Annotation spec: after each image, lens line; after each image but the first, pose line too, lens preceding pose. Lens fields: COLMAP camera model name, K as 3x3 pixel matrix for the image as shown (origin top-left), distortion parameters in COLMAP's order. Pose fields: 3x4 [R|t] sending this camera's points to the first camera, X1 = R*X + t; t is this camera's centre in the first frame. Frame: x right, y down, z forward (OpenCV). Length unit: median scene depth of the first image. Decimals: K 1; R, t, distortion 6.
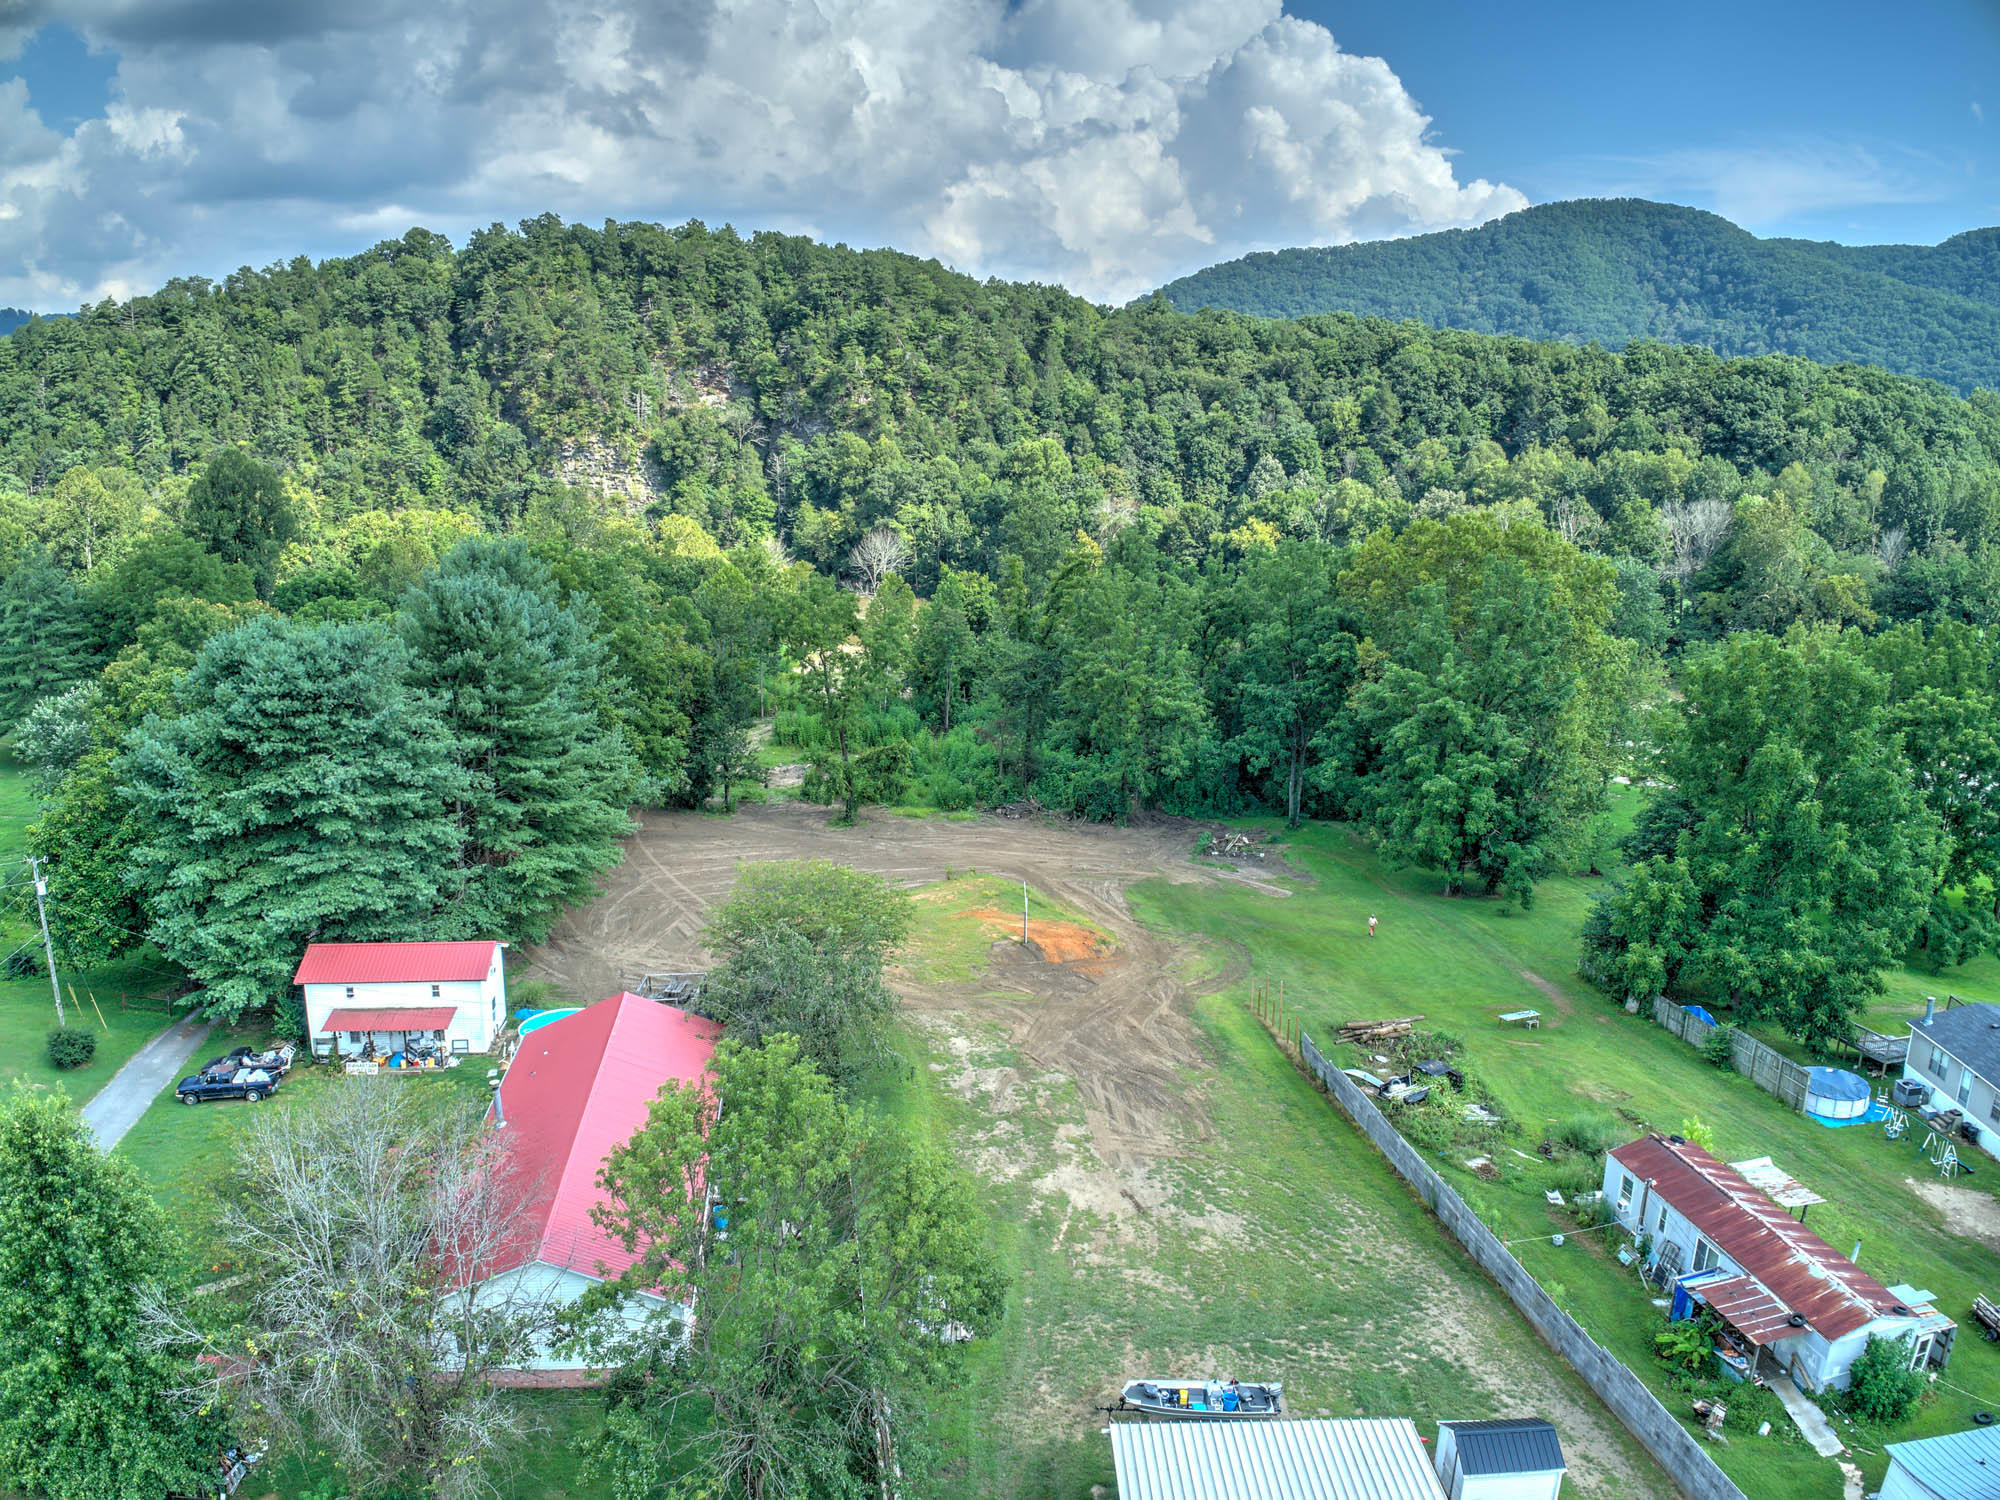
lens RADIAL K [[1464.1, 0, 1000.0], [0, 1464.1, 750.0], [0, 0, 1]] dist [-0.071889, -0.116203]
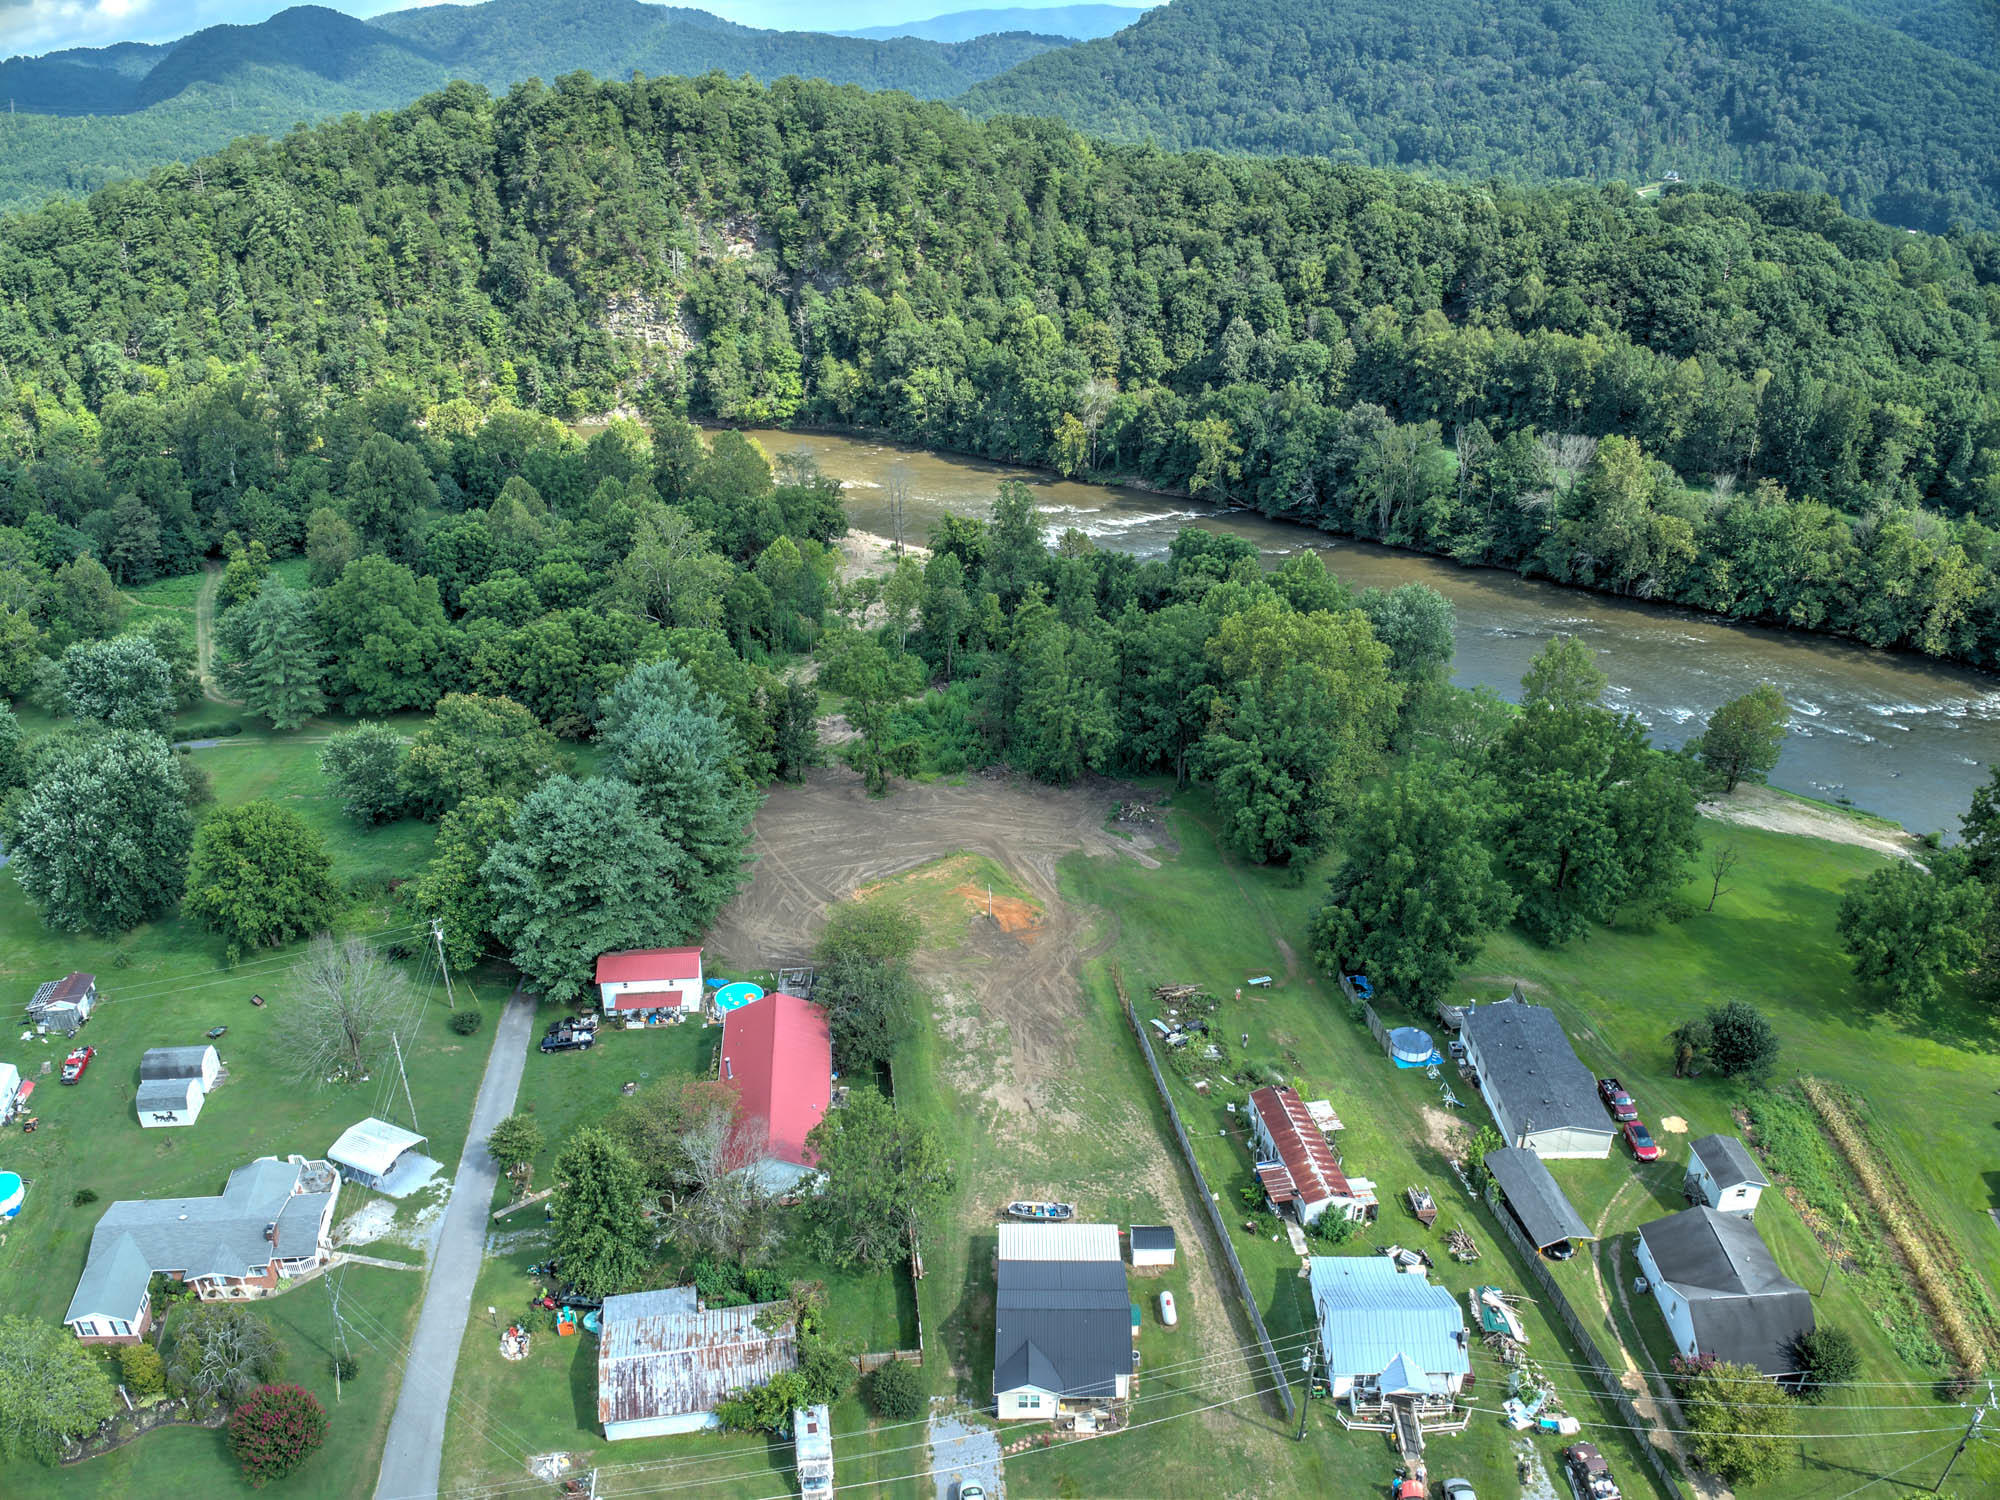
lens RADIAL K [[1464.1, 0, 1000.0], [0, 1464.1, 750.0], [0, 0, 1]] dist [-0.071889, -0.116203]
pose [[0.999931, -0.001055, -0.011728, 0.012065], [0.003452, 0.978478, 0.206324, -0.100330], [0.011258, -0.206351, 0.978413, -0.153505]]
